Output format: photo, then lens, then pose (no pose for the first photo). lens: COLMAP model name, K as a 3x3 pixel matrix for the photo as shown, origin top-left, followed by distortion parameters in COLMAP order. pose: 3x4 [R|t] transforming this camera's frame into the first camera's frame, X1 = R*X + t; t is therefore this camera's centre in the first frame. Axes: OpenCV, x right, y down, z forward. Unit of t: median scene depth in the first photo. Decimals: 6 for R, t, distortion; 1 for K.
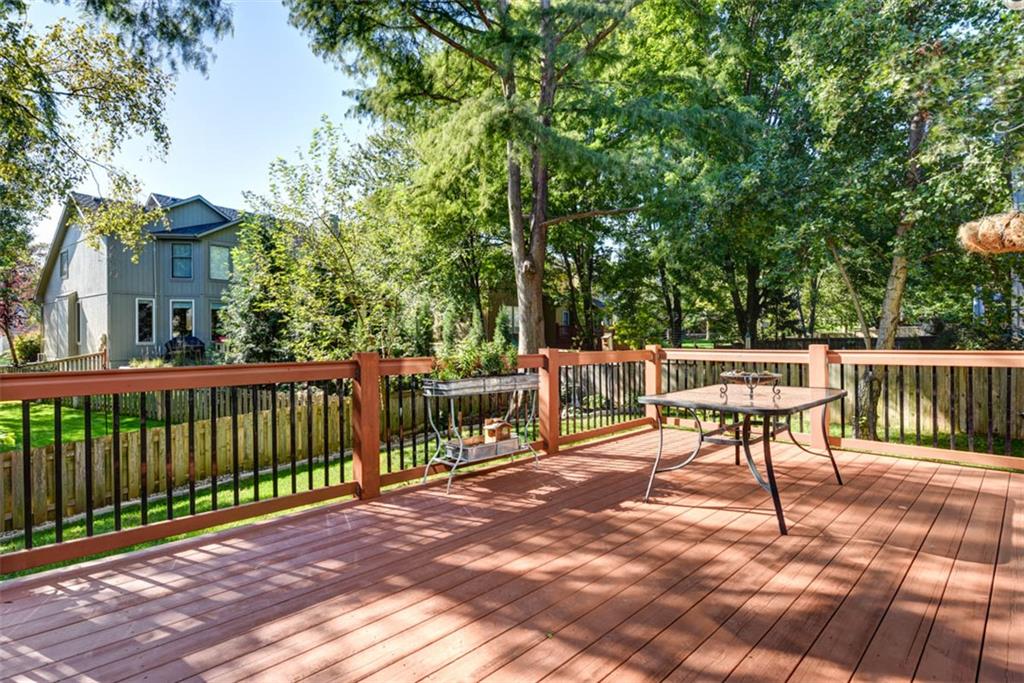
lens RADIAL K [[474.0, 0, 522.5], [0, 474.0, 336.3], [0, 0, 1]] dist [-0.007922, 0.000231]
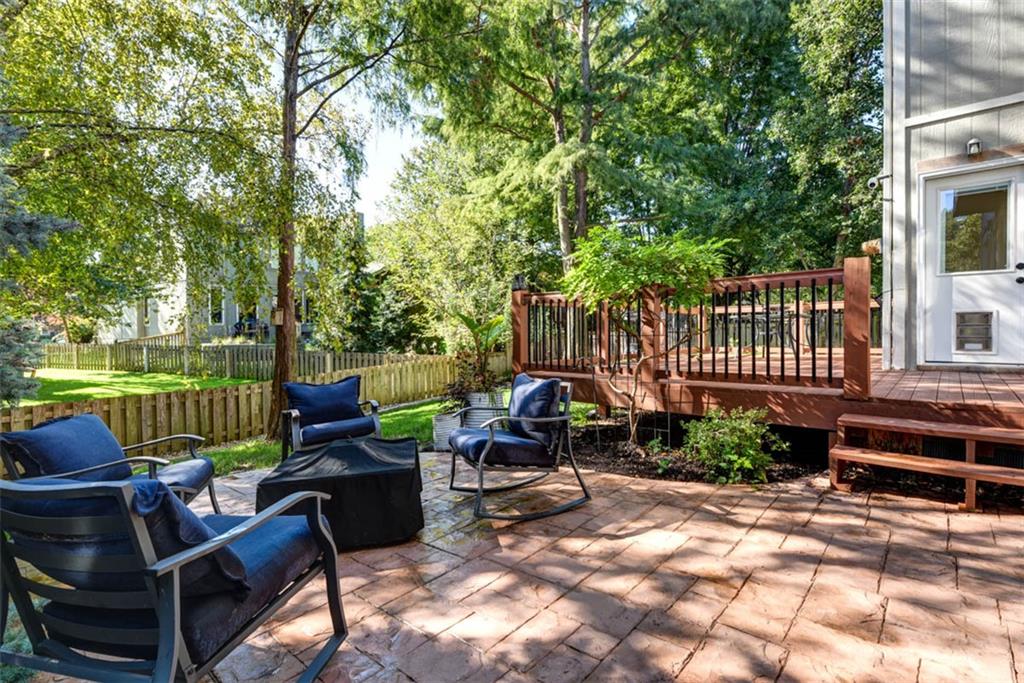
lens RADIAL K [[445.5, 0, 530.7], [0, 445.5, 335.2], [0, 0, 1]] dist [0.004156, -0.003294]
pose [[0.997647, -0.000893, 0.068559, -0.393277], [0.000001, 0.999915, 0.013011, 0.095029], [-0.068565, -0.012980, 0.997562, -0.498393]]
